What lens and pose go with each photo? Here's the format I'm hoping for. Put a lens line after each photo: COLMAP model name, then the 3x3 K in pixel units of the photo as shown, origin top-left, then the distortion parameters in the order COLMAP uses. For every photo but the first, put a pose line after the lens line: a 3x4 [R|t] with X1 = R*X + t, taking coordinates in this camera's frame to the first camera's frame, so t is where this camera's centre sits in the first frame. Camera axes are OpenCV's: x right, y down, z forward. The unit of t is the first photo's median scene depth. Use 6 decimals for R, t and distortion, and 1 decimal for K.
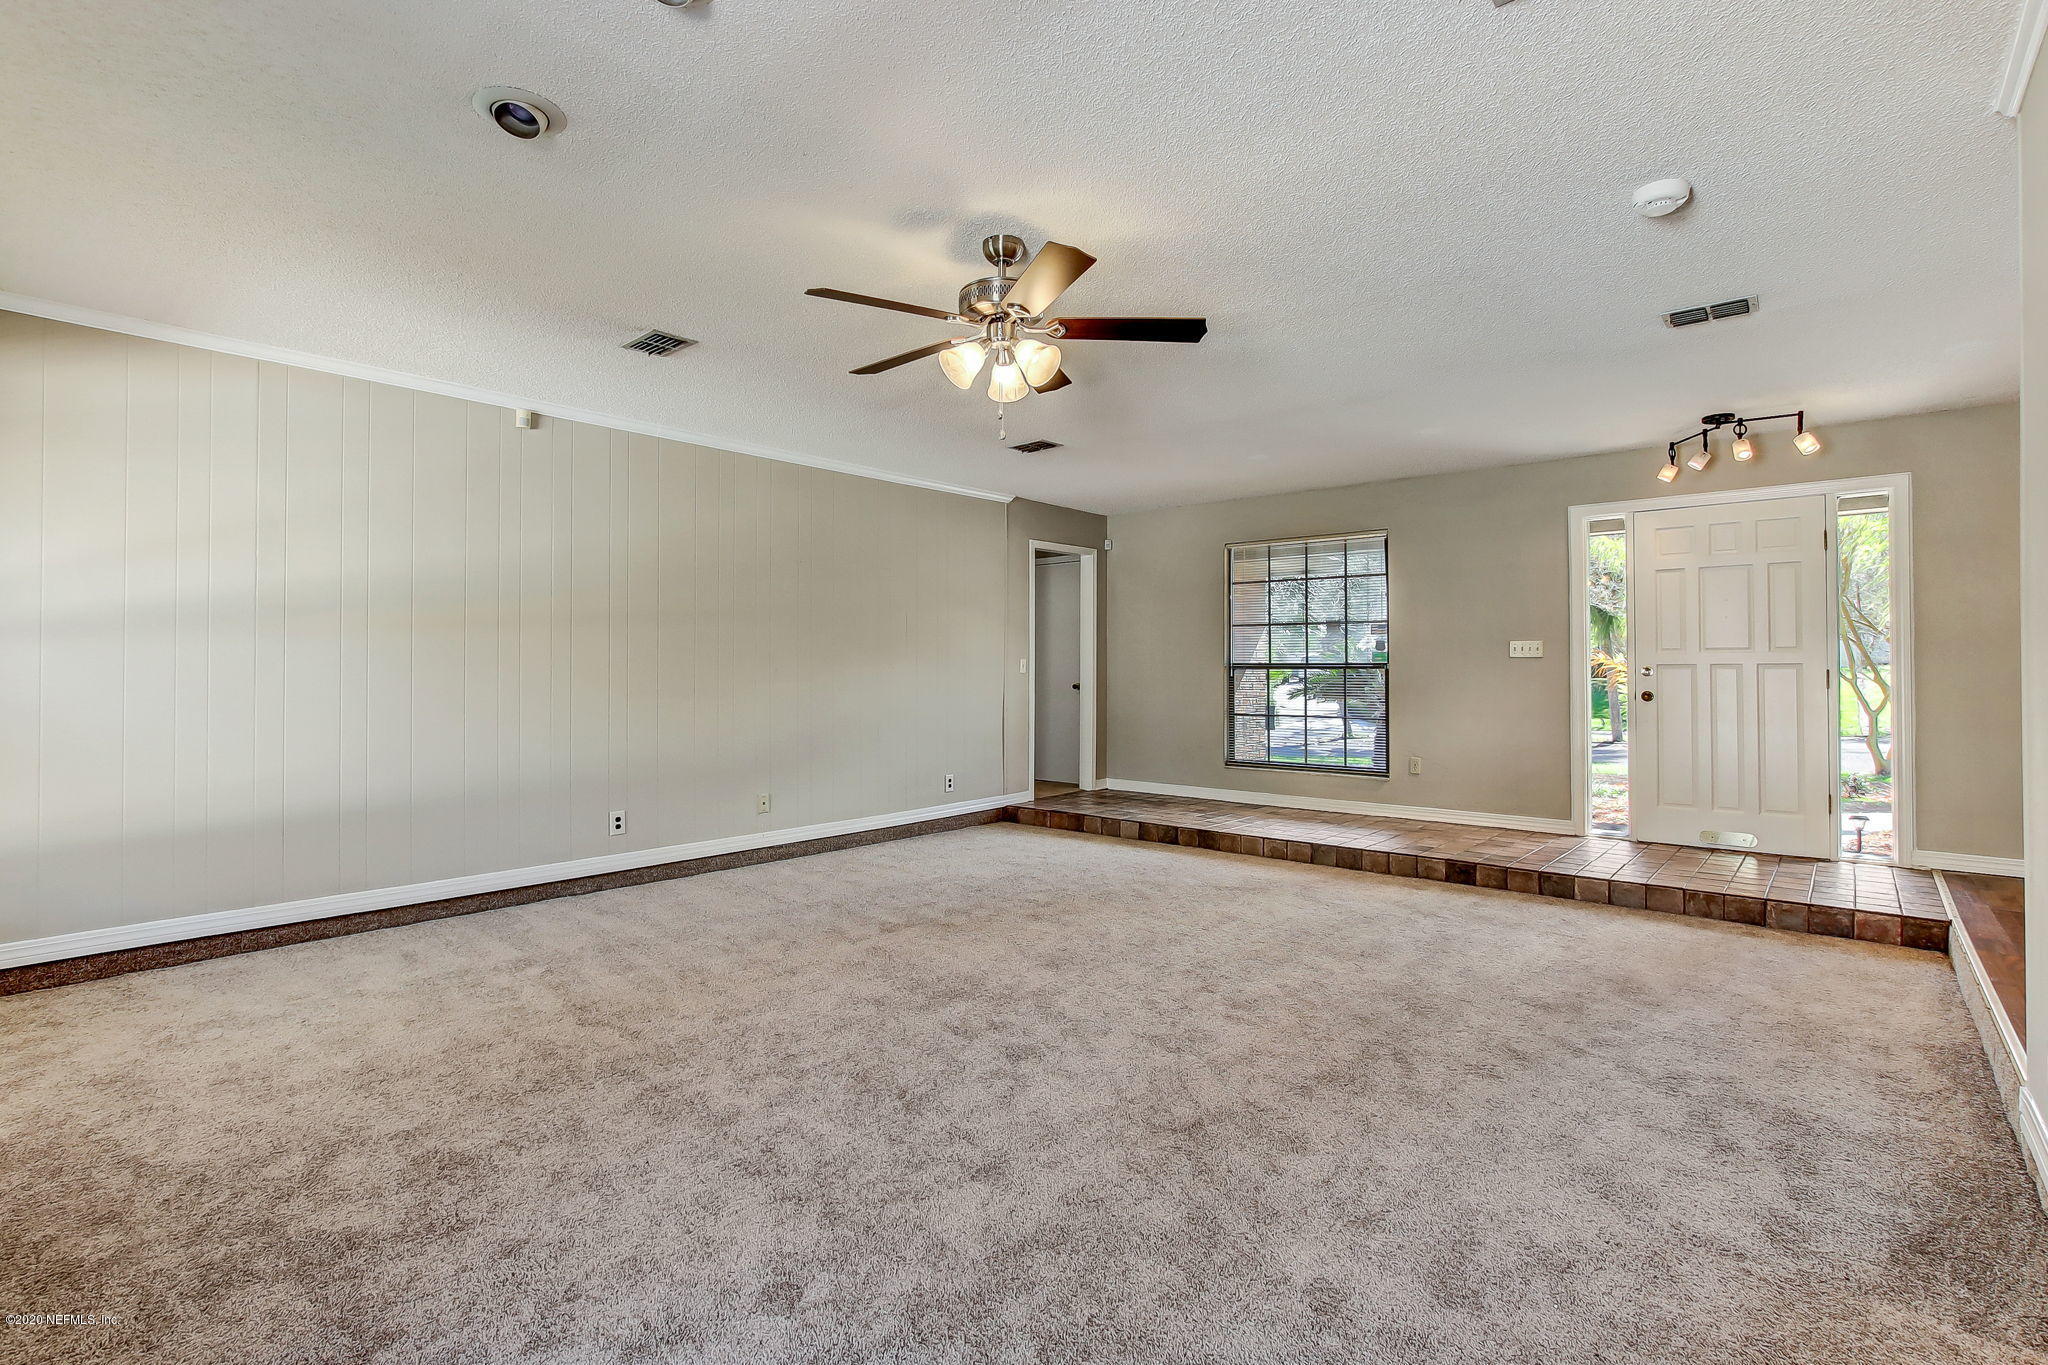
lens RADIAL K [[946.6, 0, 1038.7], [0, 946.6, 664.4], [0, 0, 1]] dist [-0.017083, 0.005405]
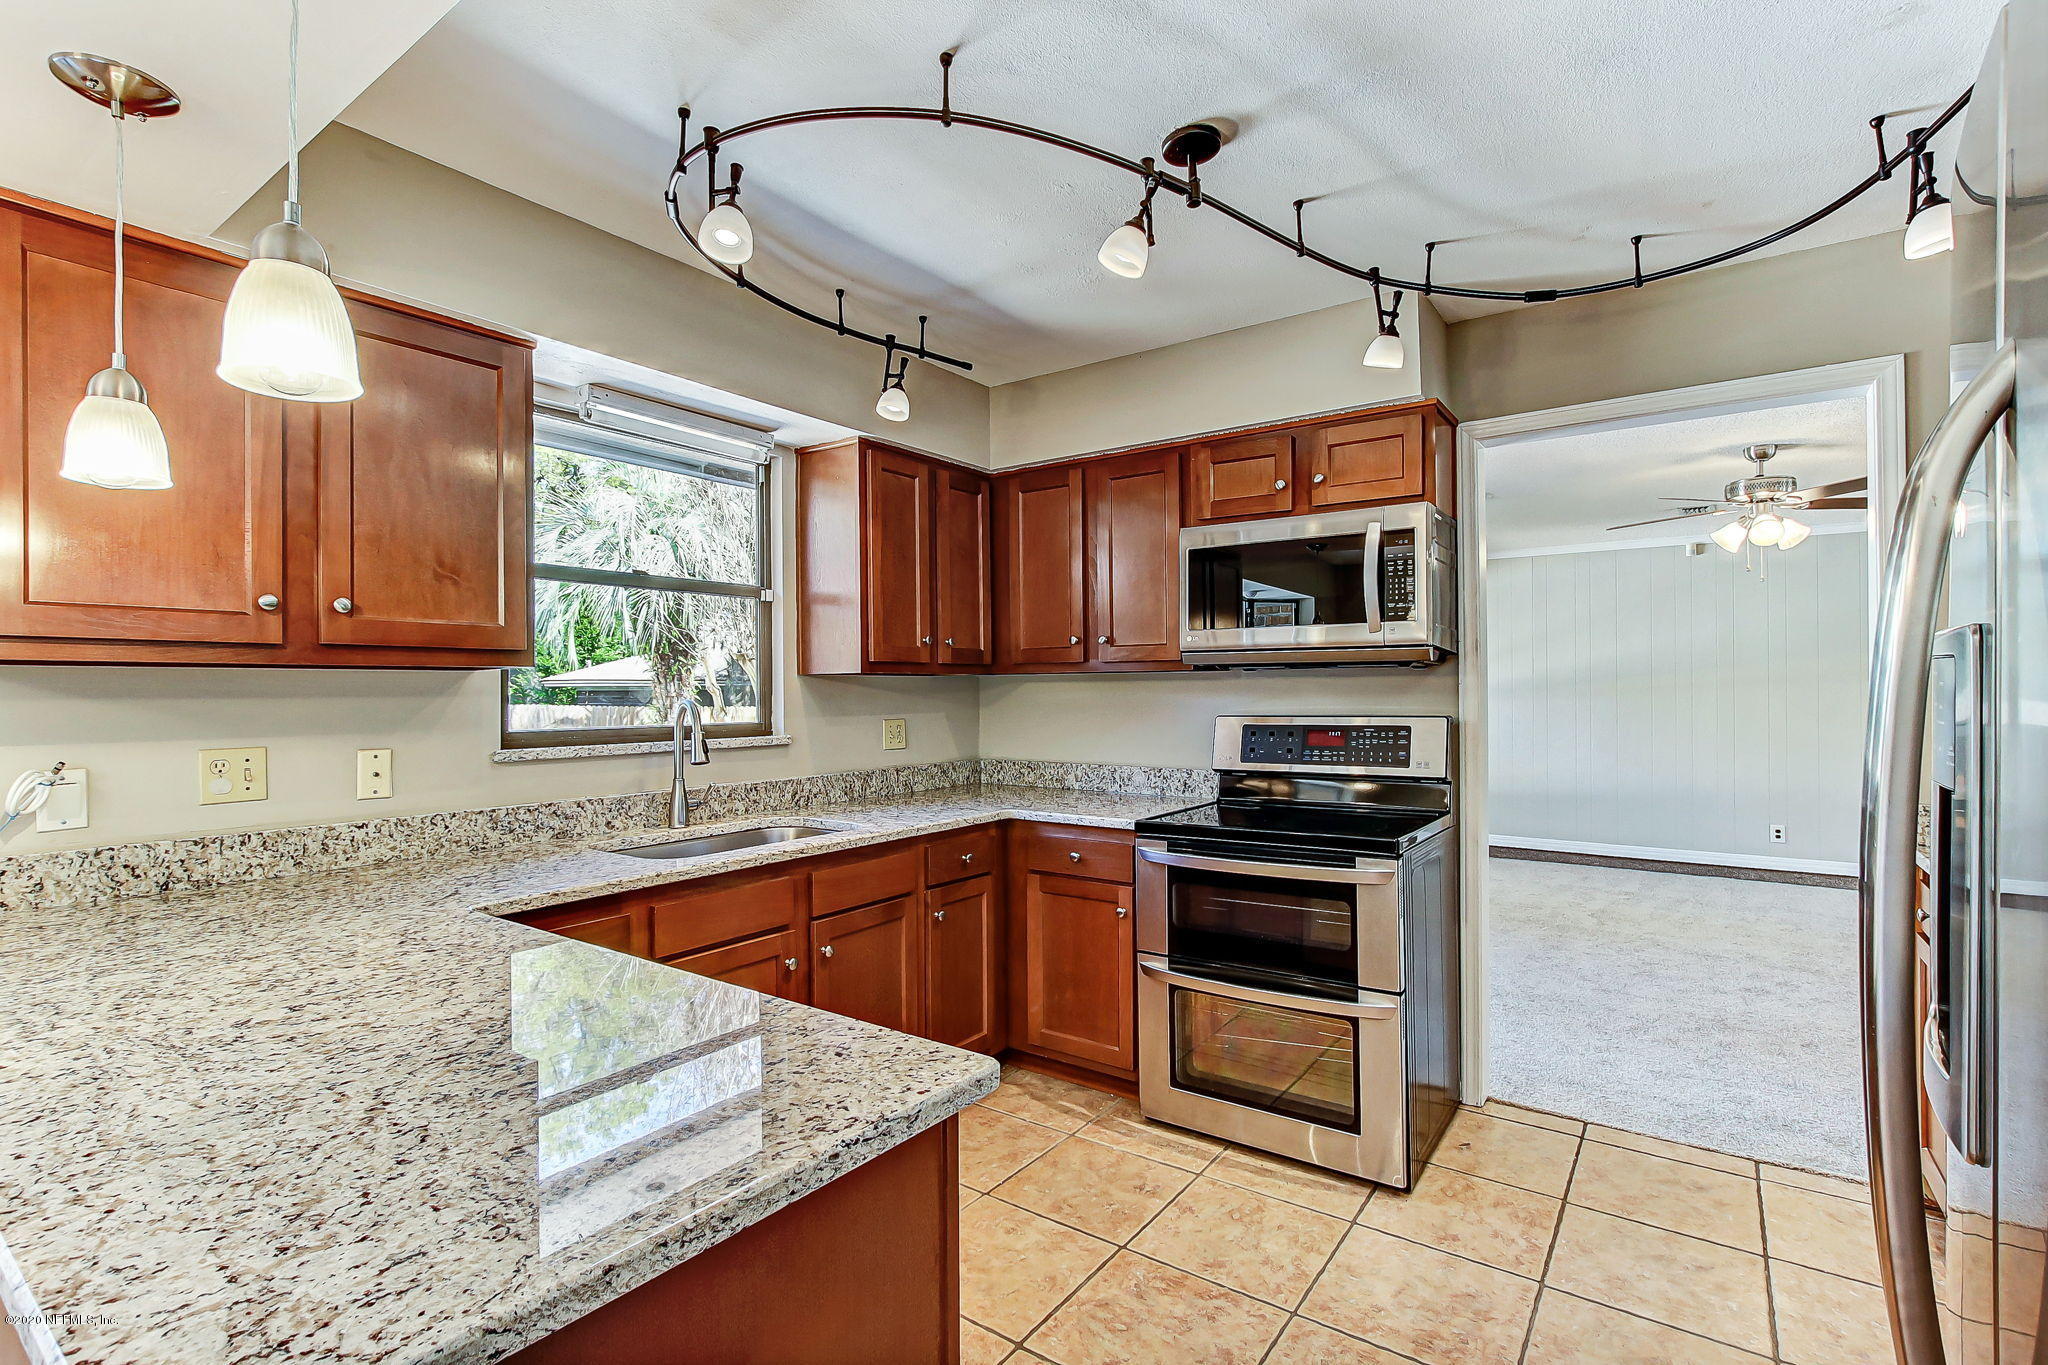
lens RADIAL K [[946.6, 0, 1006.6], [0, 946.6, 683.8], [0, 0, 1]] dist [-0.017083, 0.005405]
pose [[0.070344, -0.005624, -0.997507, 0.666959], [0.008050, 0.999955, -0.005070, -0.038662], [0.997490, -0.007673, 0.070386, -0.144083]]
